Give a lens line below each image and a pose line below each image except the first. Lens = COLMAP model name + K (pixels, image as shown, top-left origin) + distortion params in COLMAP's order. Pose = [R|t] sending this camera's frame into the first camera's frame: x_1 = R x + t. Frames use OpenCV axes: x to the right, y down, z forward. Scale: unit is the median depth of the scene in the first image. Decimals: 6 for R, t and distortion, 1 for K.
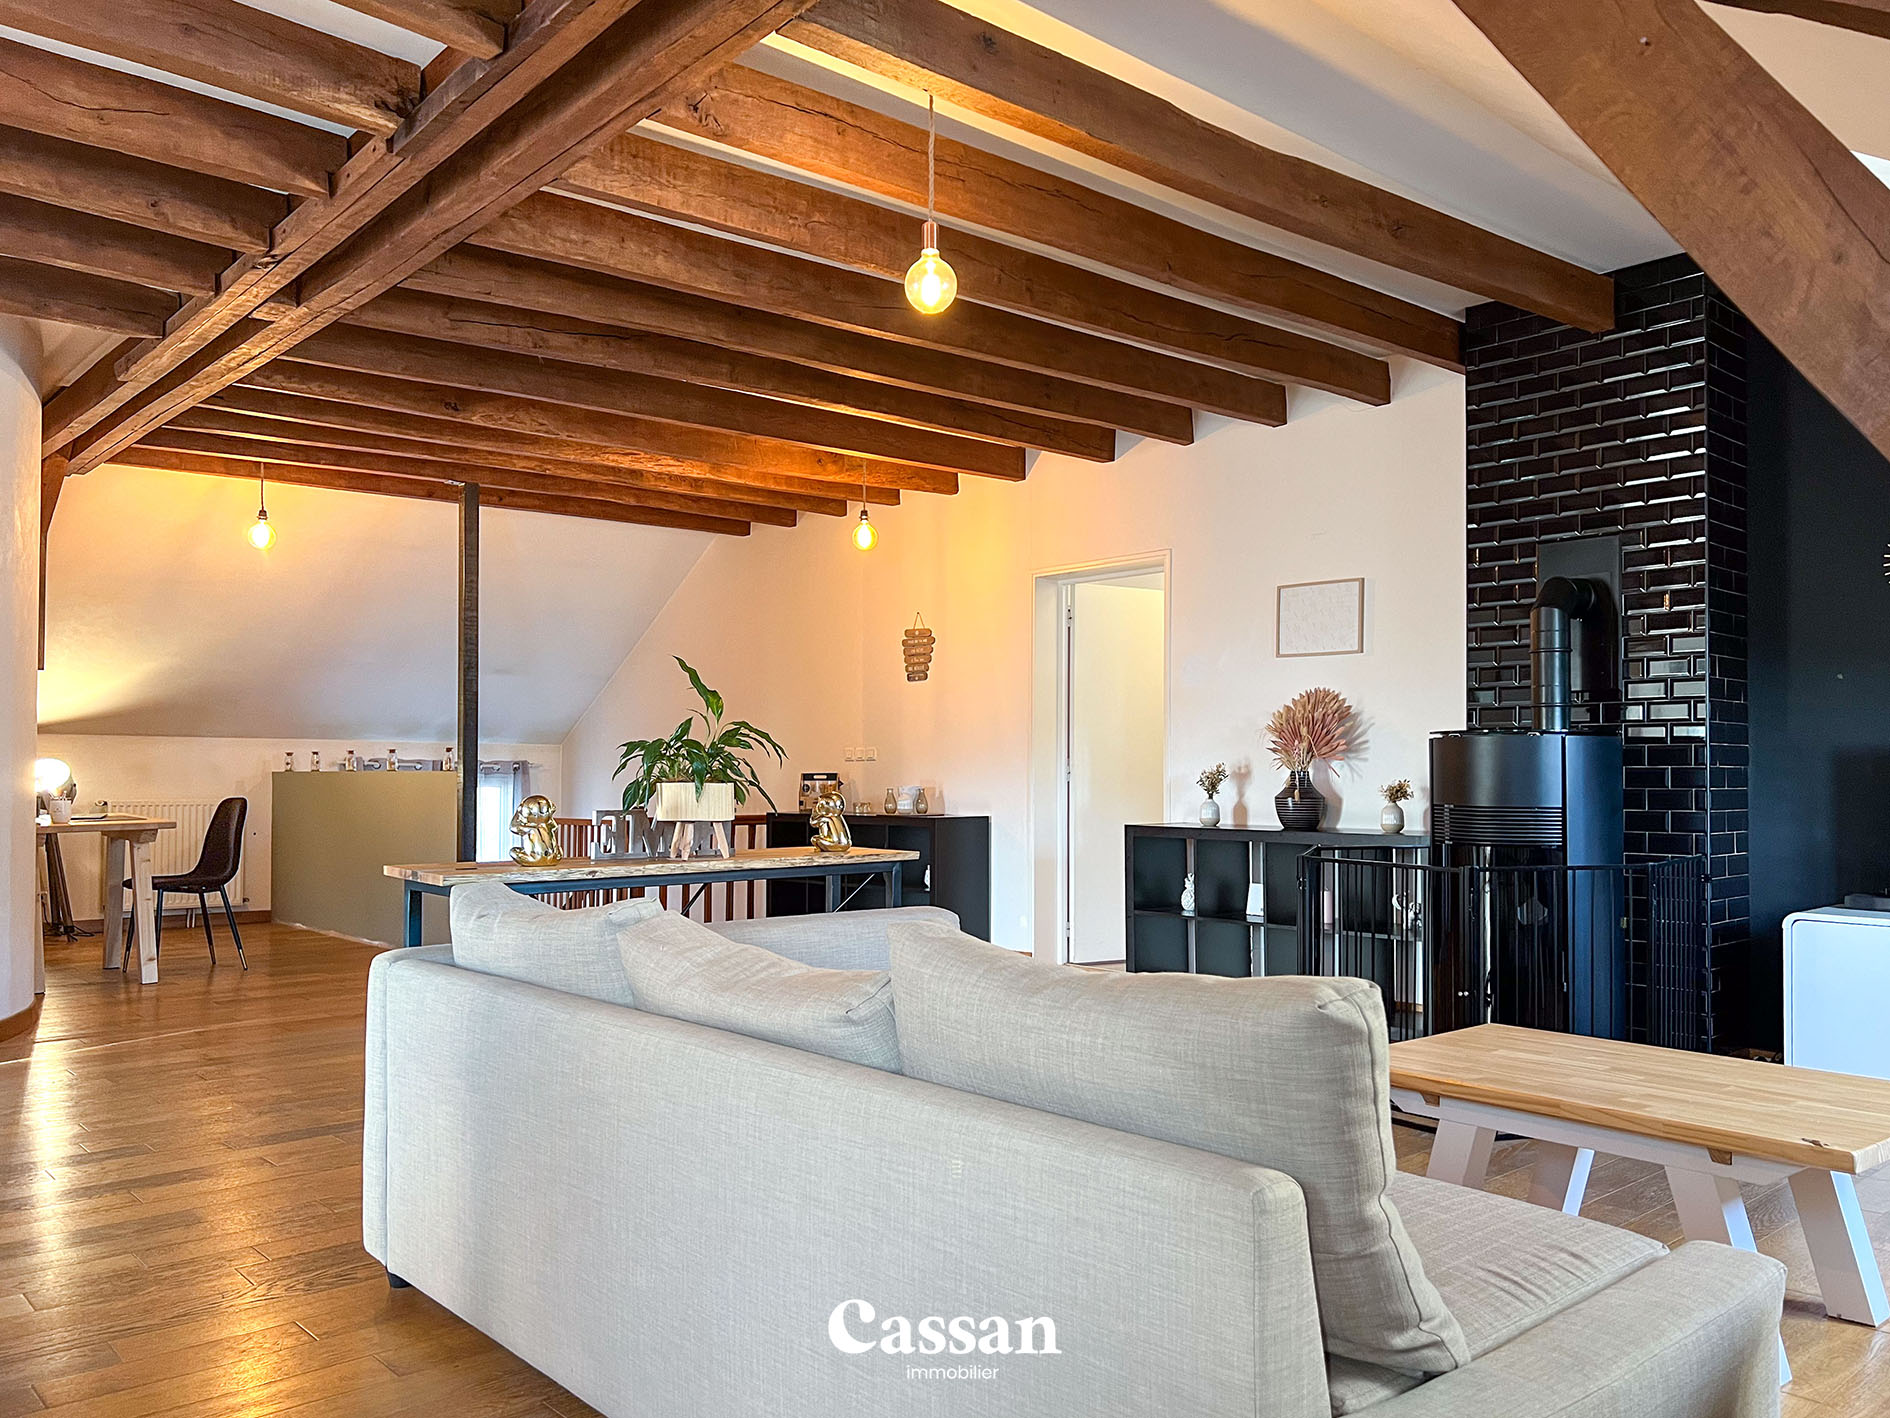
lens RADIAL K [[1425.9, 0, 957.3], [0, 1425.9, 718.7], [0, 0, 1]] dist [0.103466, -0.202687]
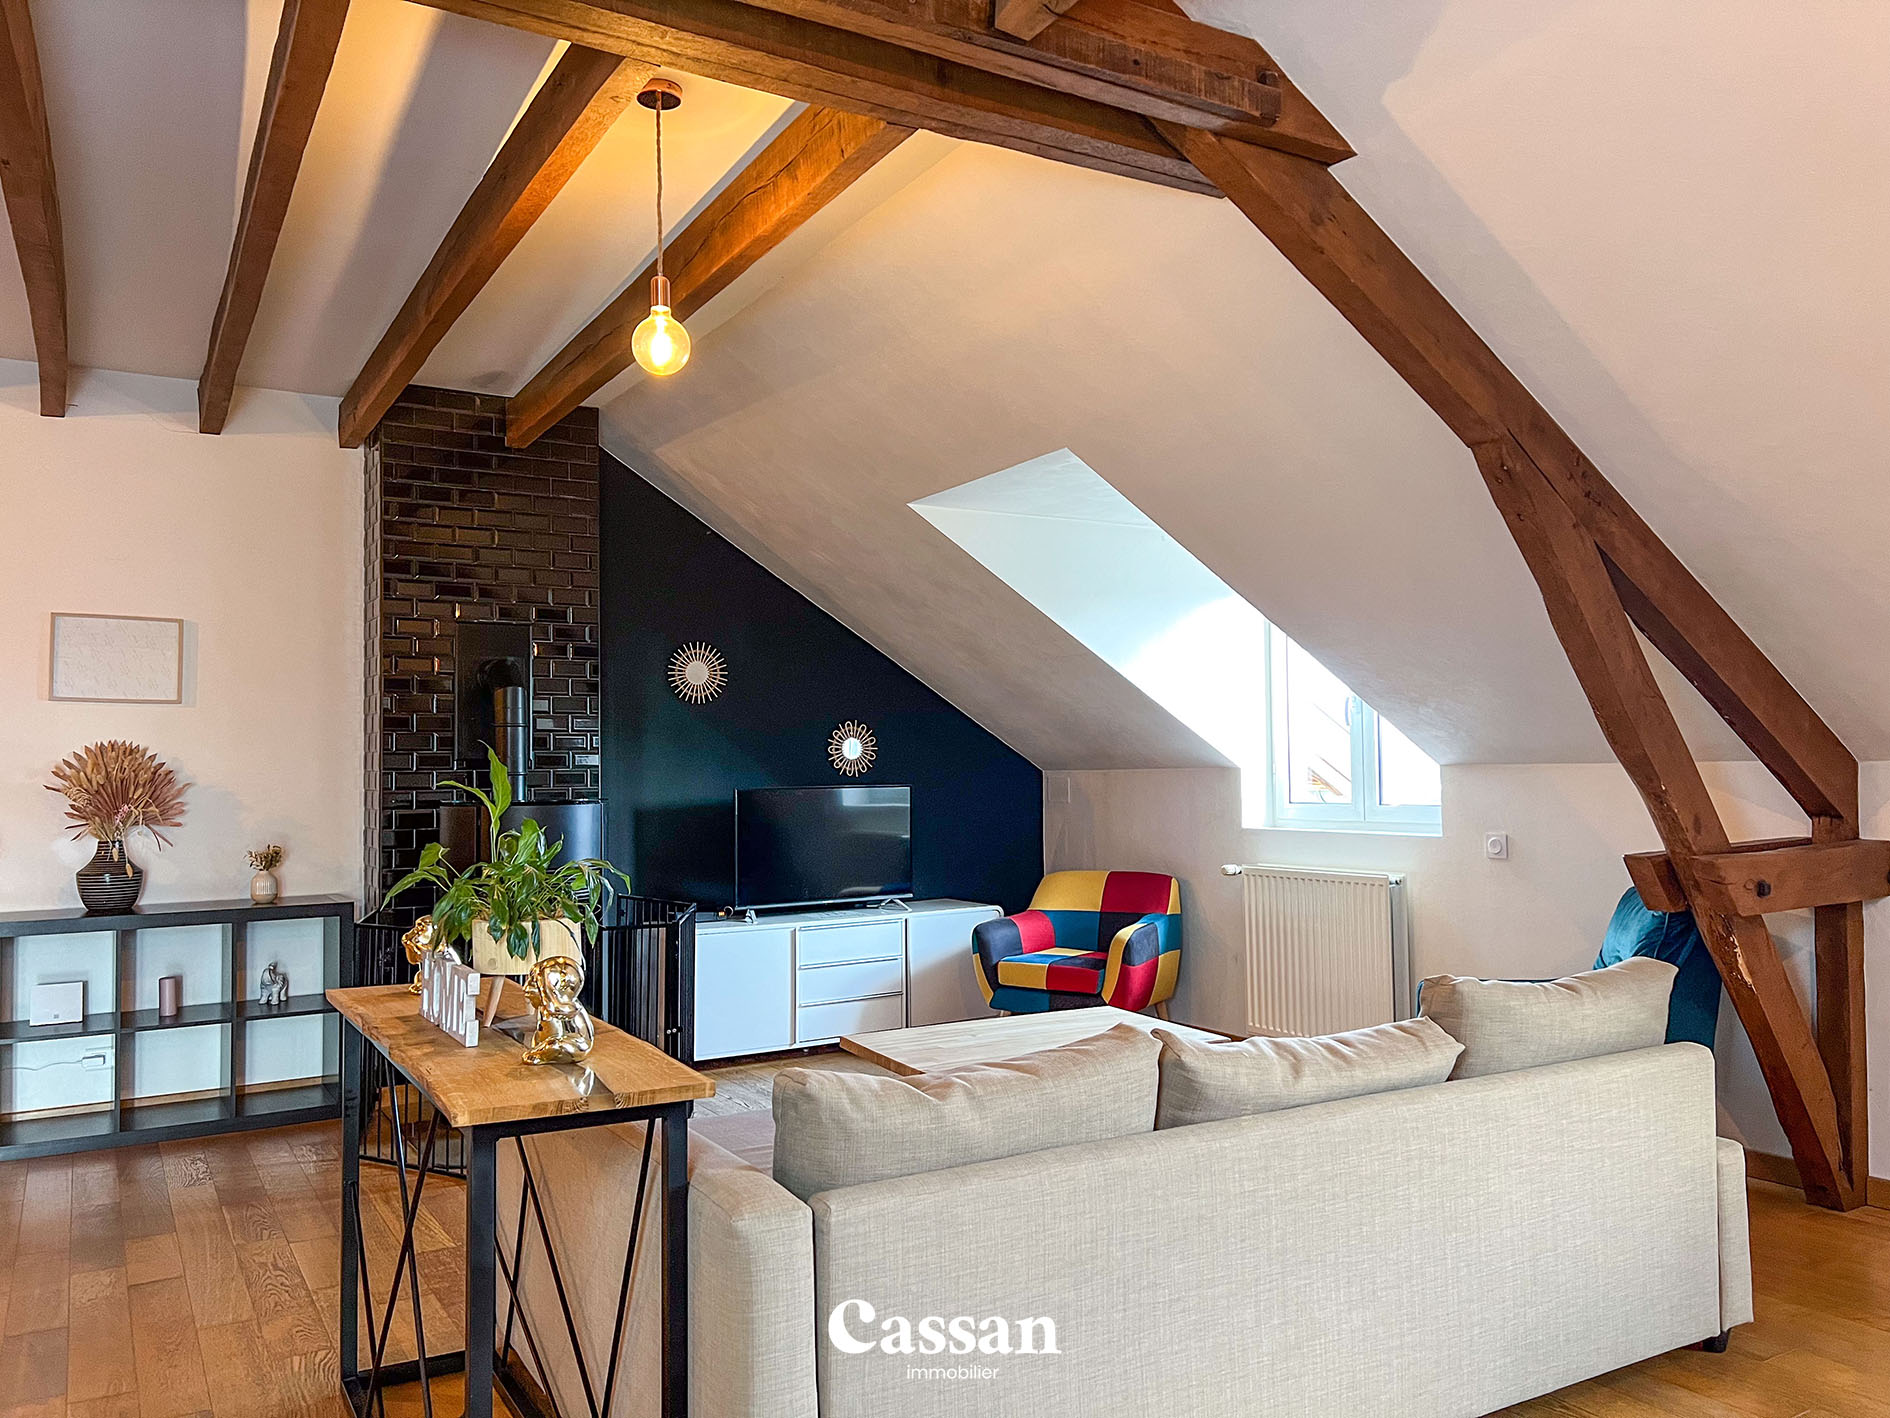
lens RADIAL K [[1425.9, 0, 957.3], [0, 1425.9, 718.7], [0, 0, 1]] dist [0.103466, -0.202687]
pose [[0.202435, 0.028666, 0.978876, -0.492469], [-0.026867, 0.999358, -0.023709, -0.028425], [-0.978927, -0.021500, 0.203075, 0.348668]]
